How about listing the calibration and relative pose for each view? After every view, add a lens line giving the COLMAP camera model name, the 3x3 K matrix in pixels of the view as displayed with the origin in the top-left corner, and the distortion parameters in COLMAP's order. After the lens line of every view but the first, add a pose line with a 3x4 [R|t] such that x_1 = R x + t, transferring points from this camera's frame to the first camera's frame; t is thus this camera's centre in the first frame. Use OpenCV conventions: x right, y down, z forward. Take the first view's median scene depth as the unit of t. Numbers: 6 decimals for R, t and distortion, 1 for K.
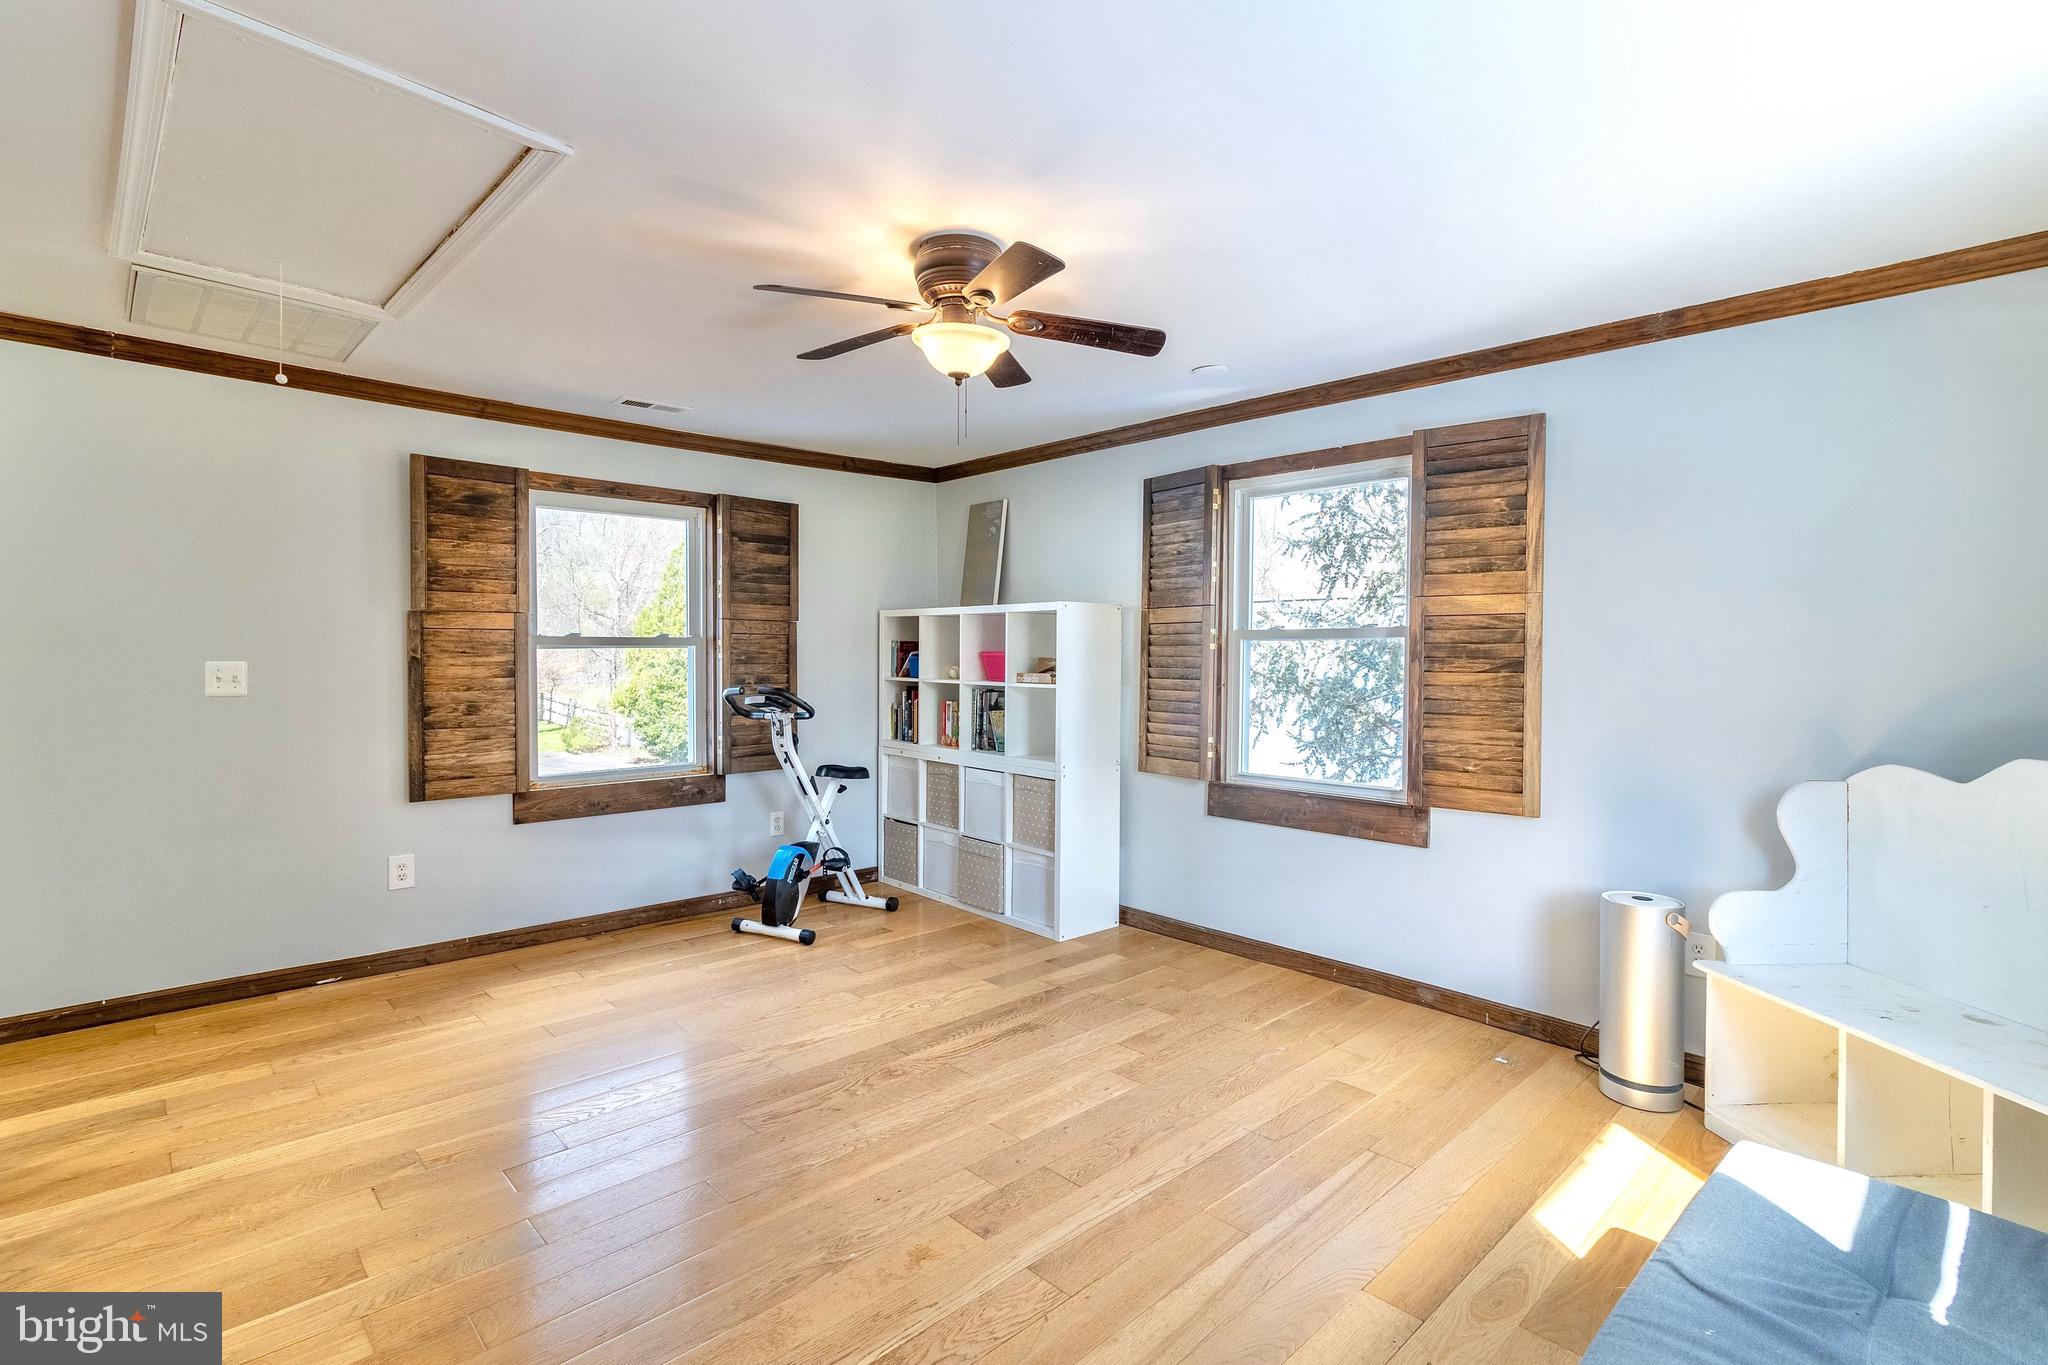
lens RADIAL K [[947.6, 0, 1021.6], [0, 947.6, 660.5], [0, 0, 1]] dist [0.001285, -0.000144]
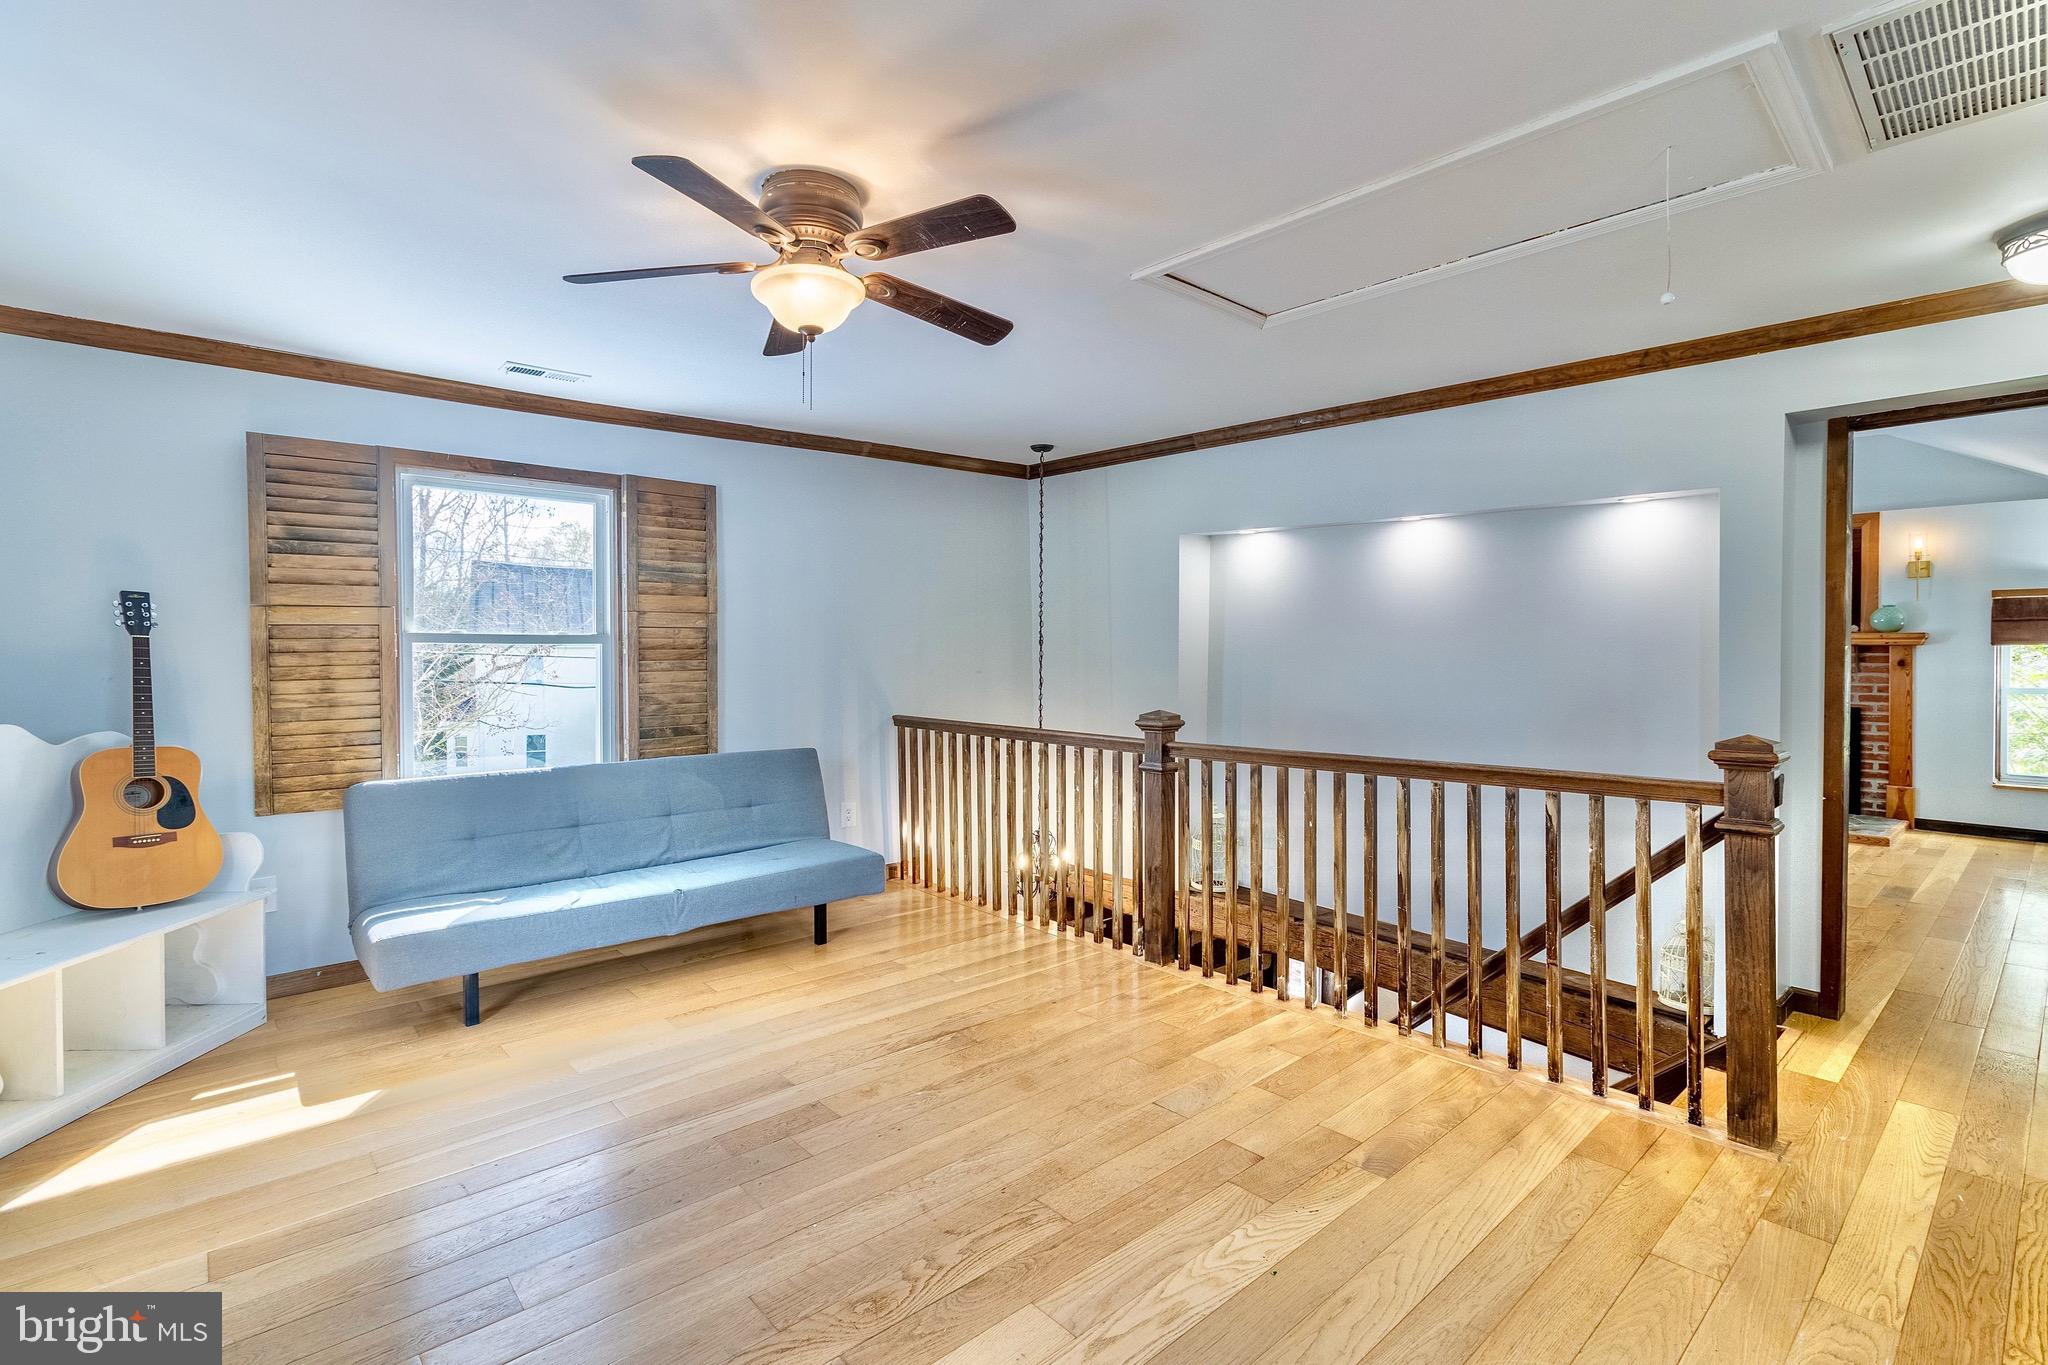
lens RADIAL K [[947.6, 0, 1021.6], [0, 947.6, 660.5], [0, 0, 1]] dist [0.001285, -0.000144]
pose [[-0.999374, -0.008635, 0.034300, -0.192199], [-0.008132, 0.999858, 0.014786, -0.006726], [-0.034423, 0.014498, -0.999302, 1.231347]]
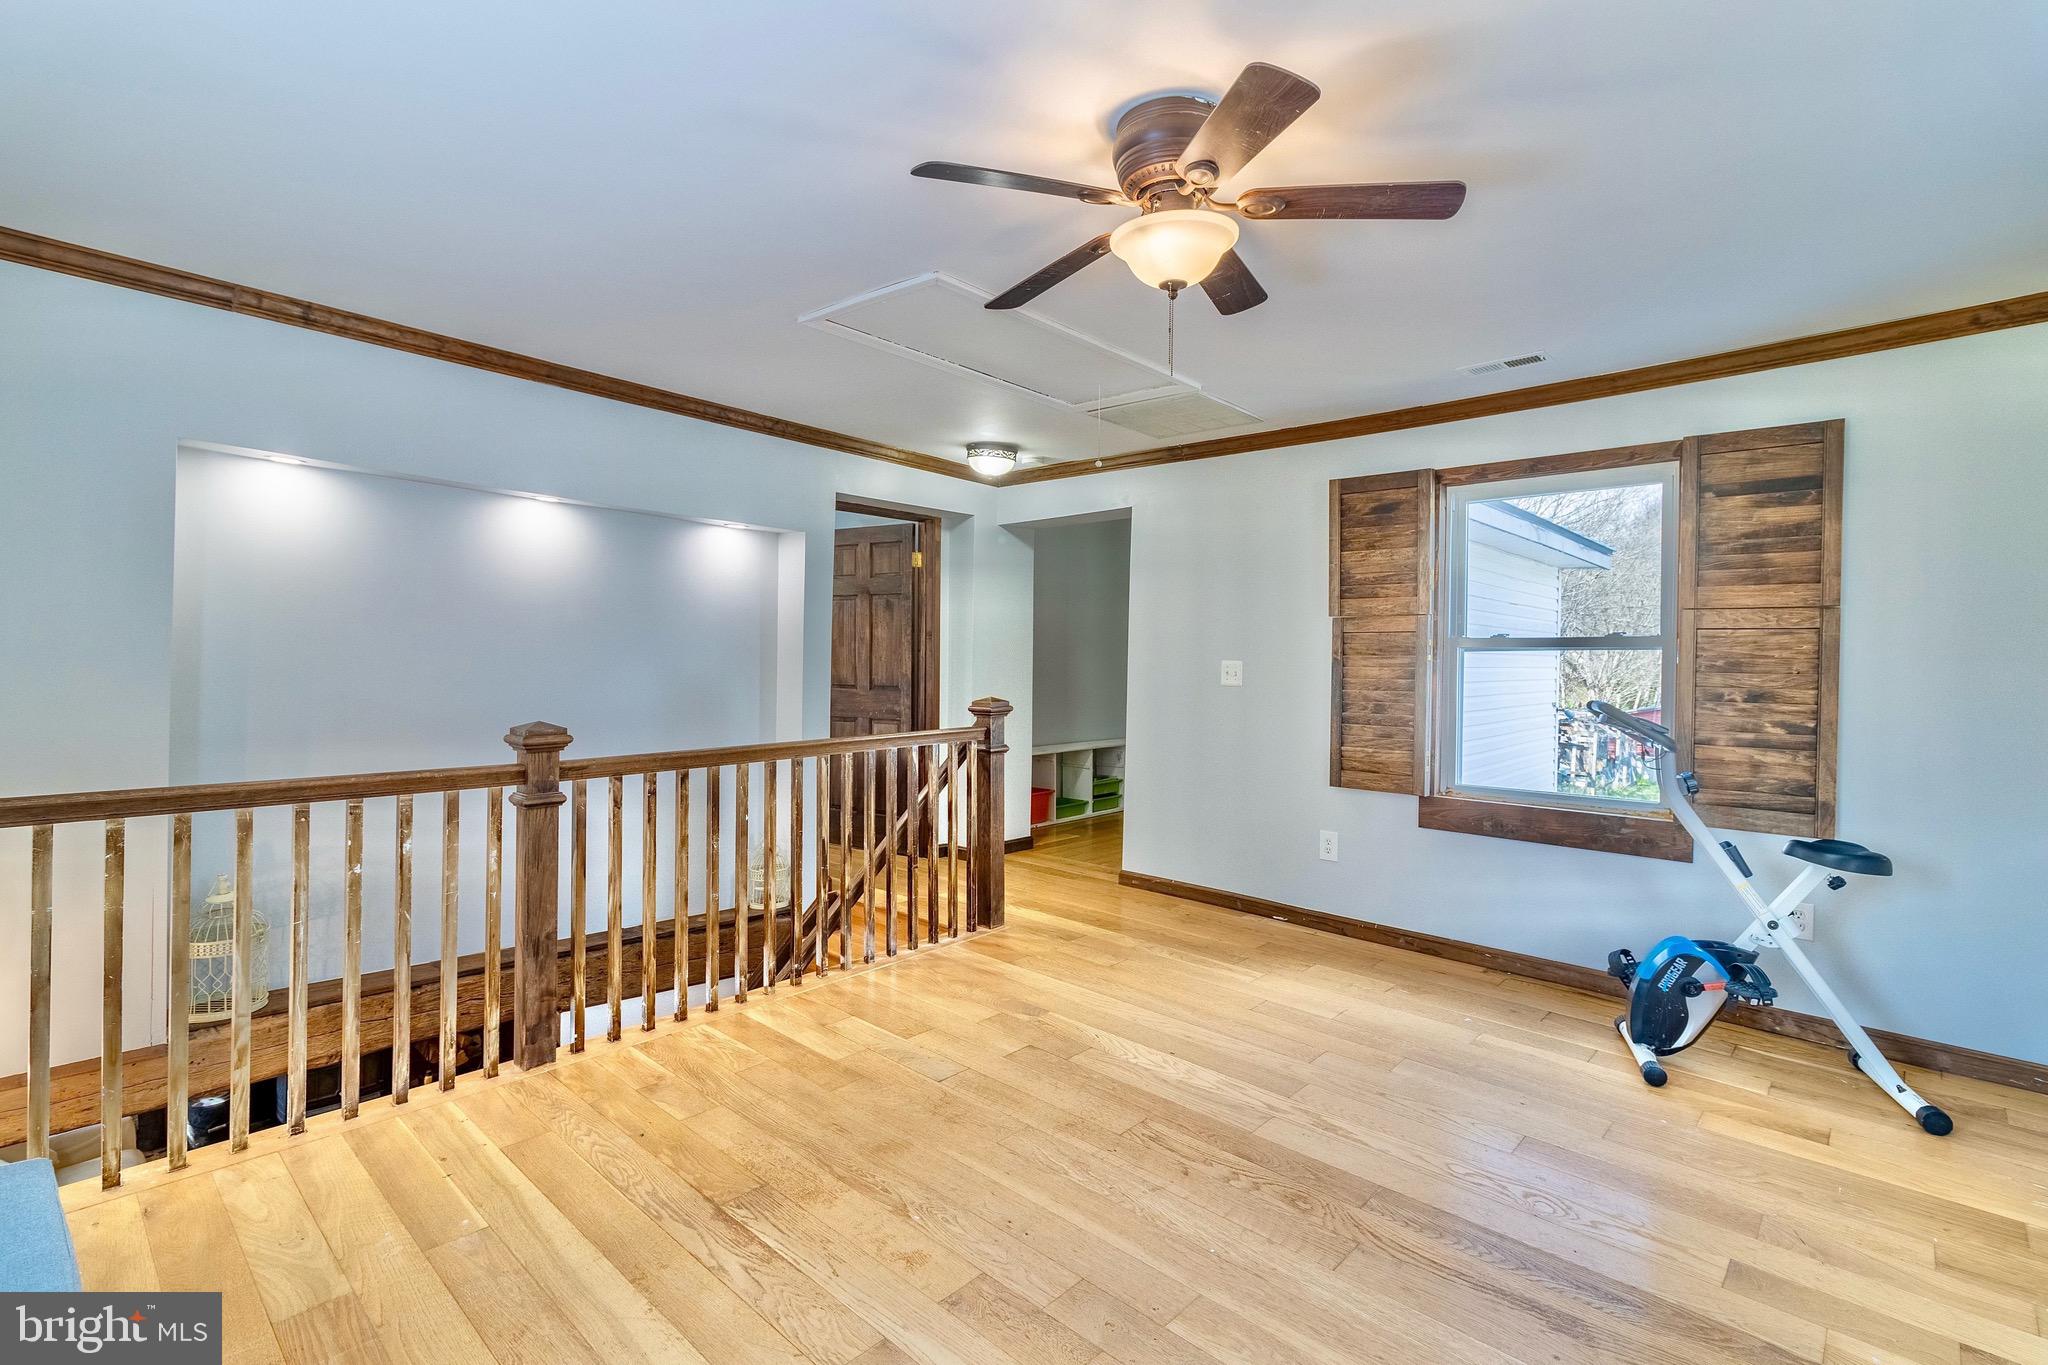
lens RADIAL K [[947.6, 0, 1021.6], [0, 947.6, 660.5], [0, 0, 1]] dist [0.001285, -0.000144]
pose [[0.060139, 0.001868, -0.998188, 0.459430], [-0.018108, 0.999836, 0.000780, 0.004774], [0.998026, 0.018028, 0.060162, 0.548446]]
